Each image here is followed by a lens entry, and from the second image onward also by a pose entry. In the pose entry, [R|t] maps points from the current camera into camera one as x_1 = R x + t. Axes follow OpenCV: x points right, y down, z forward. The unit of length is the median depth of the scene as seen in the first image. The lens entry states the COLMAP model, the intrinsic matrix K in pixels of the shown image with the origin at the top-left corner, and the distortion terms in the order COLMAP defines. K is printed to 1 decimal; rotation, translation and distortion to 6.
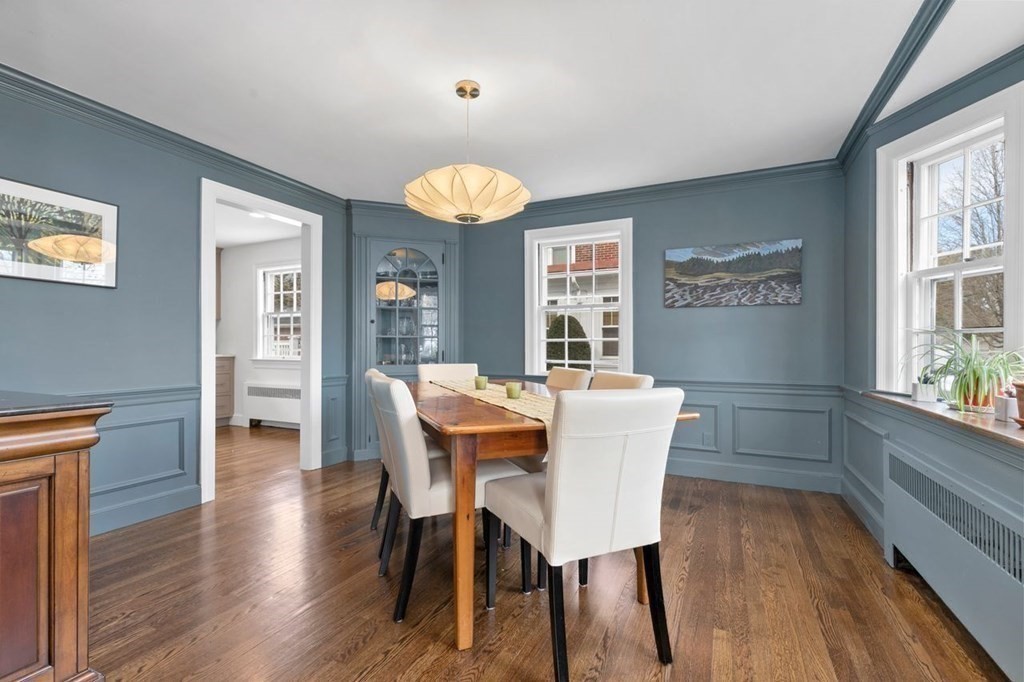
lens RADIAL K [[458.0, 0, 515.0], [0, 458.0, 348.2], [0, 0, 1]] dist [0.002961, 0.000183]
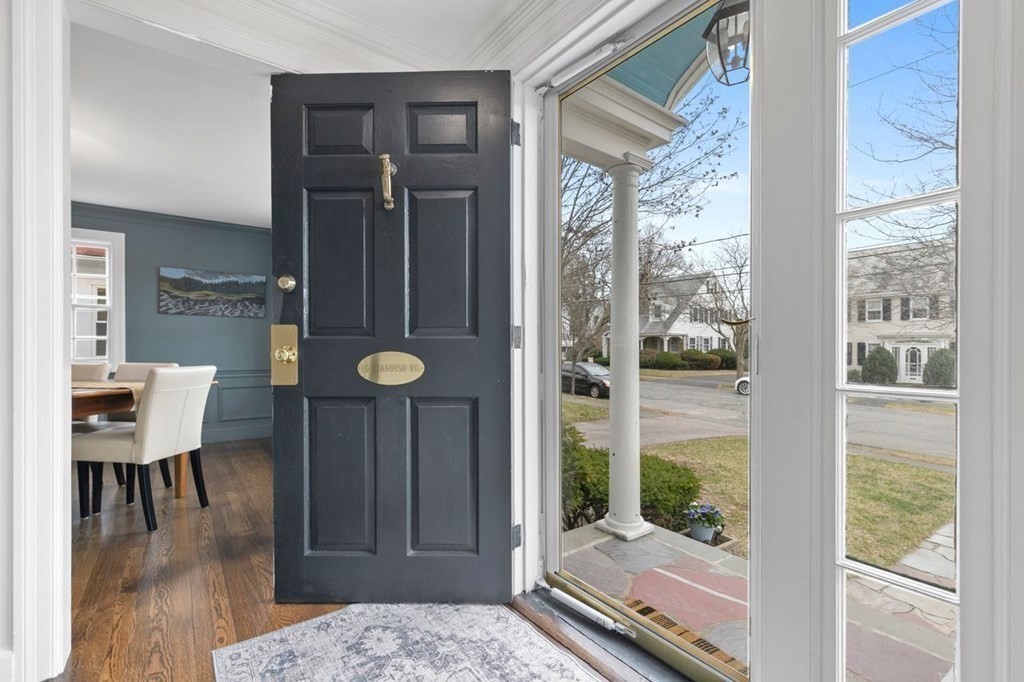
lens RADIAL K [[458.0, 0, 515.0], [0, 458.0, 348.2], [0, 0, 1]] dist [0.002961, 0.000183]
pose [[0.477590, -0.001715, 0.878581, -0.318945], [-0.004452, 0.999981, 0.004372, -0.004195], [-0.878571, -0.005999, 0.477573, -0.461232]]
